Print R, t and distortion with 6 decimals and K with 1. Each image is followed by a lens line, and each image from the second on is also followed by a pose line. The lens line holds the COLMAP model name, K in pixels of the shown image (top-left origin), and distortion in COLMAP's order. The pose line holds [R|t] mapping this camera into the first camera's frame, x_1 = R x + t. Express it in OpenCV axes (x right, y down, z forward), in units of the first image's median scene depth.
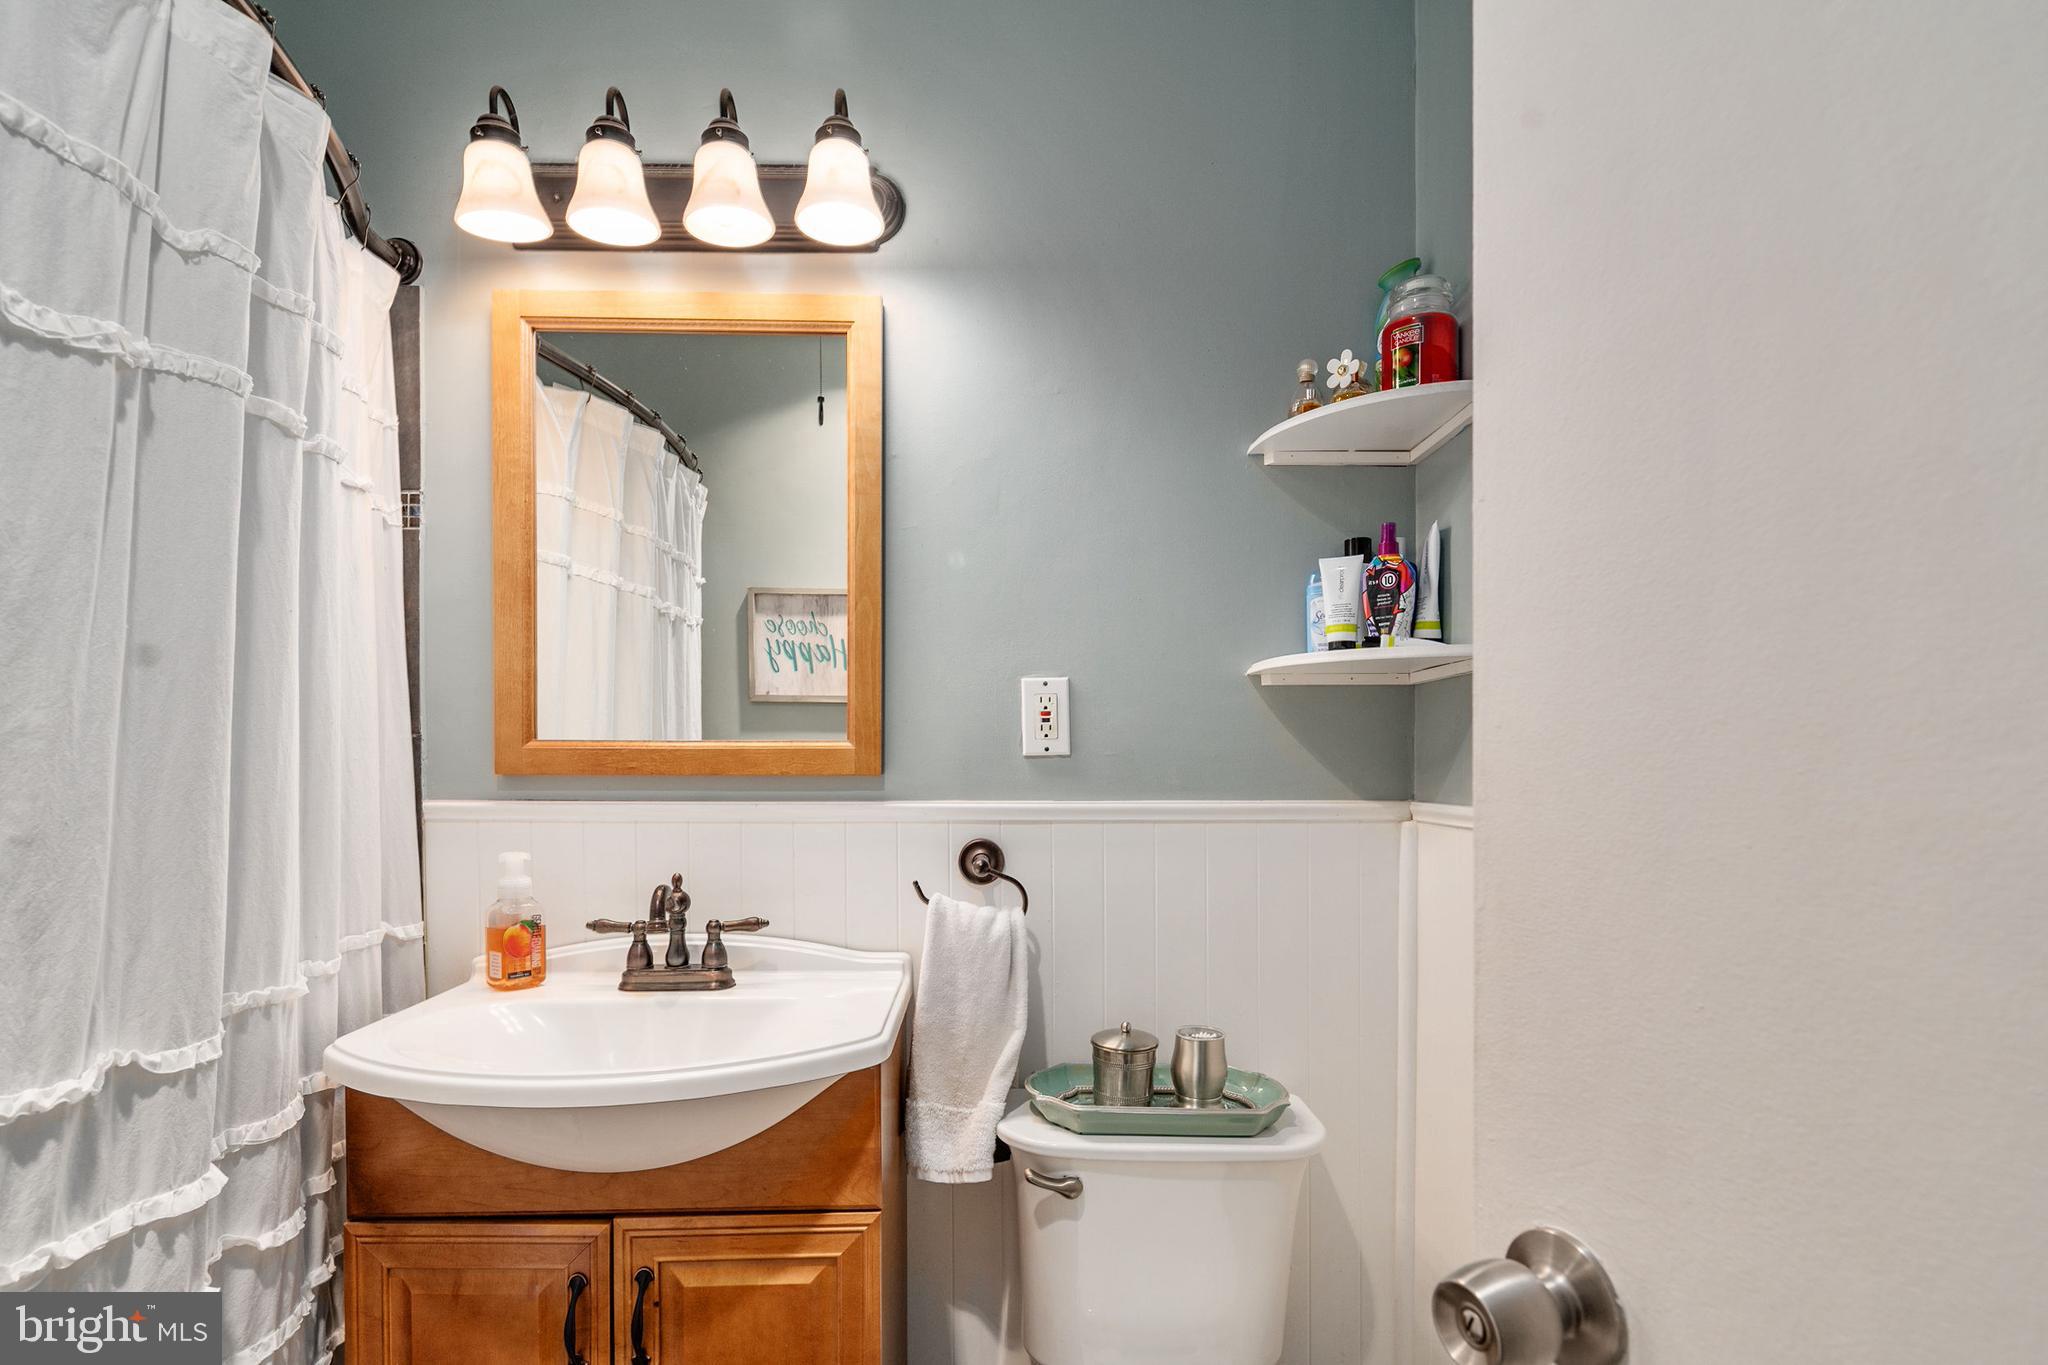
lens RADIAL K [[999.2, 0, 1024.2], [0, 999.2, 797.5], [0, 0, 1]] dist [0.002805, -0.001155]
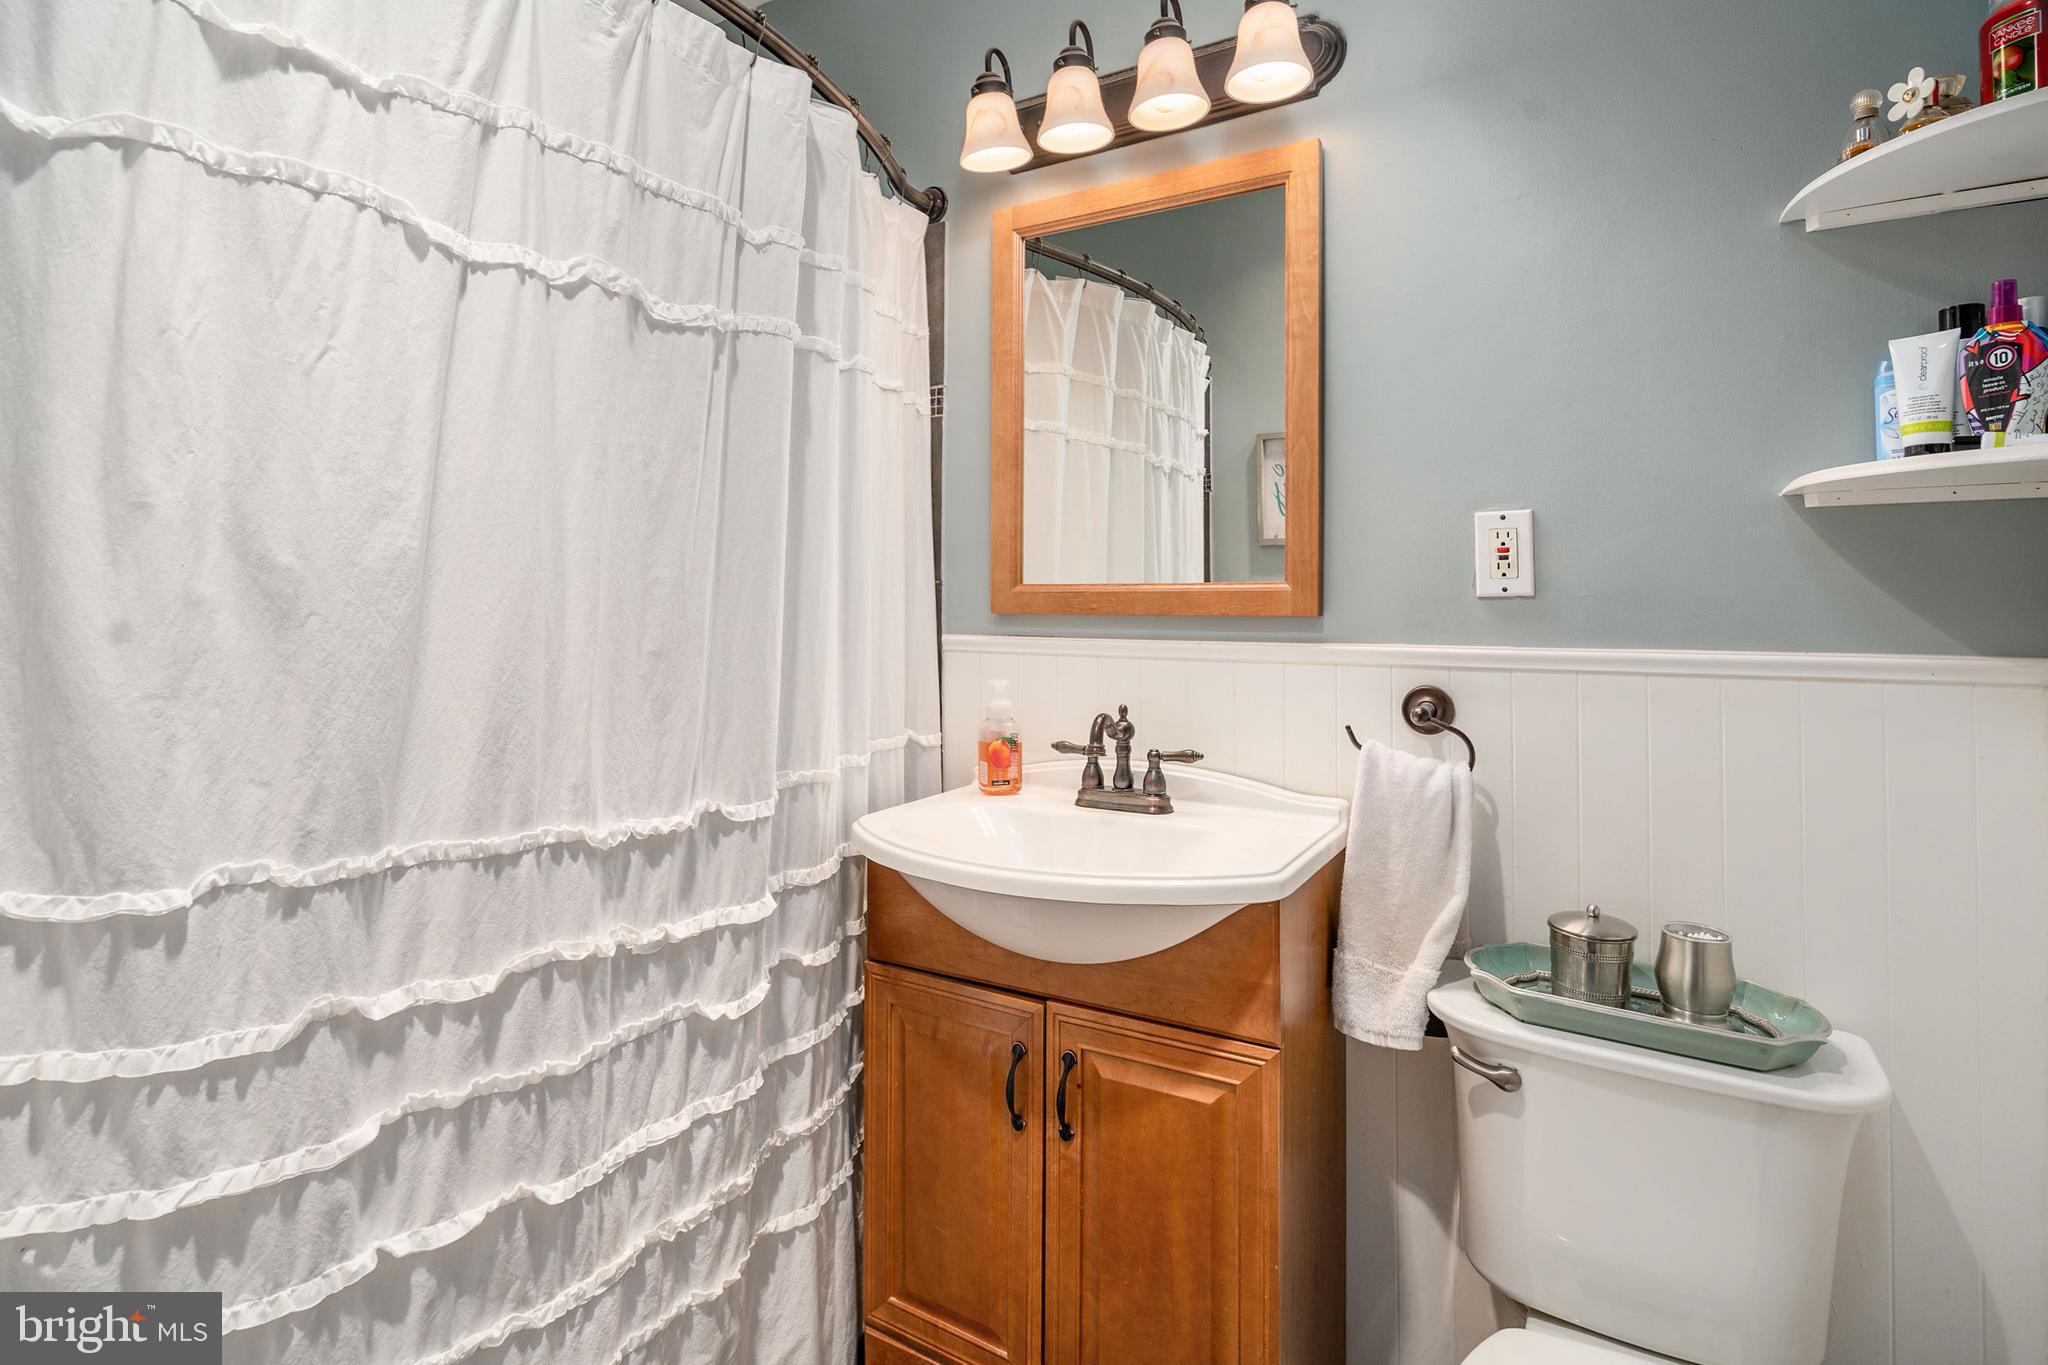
lens RADIAL K [[1015.4, 0, 1023.2], [0, 1015.4, 618.9], [0, 0, 1]] dist [0.012190, -0.010370]
pose [[0.850728, 0.008987, -0.525529, 0.149860], [-0.020489, 0.999661, -0.016072, 0.002048], [0.525206, 0.024441, 0.850624, -0.013560]]
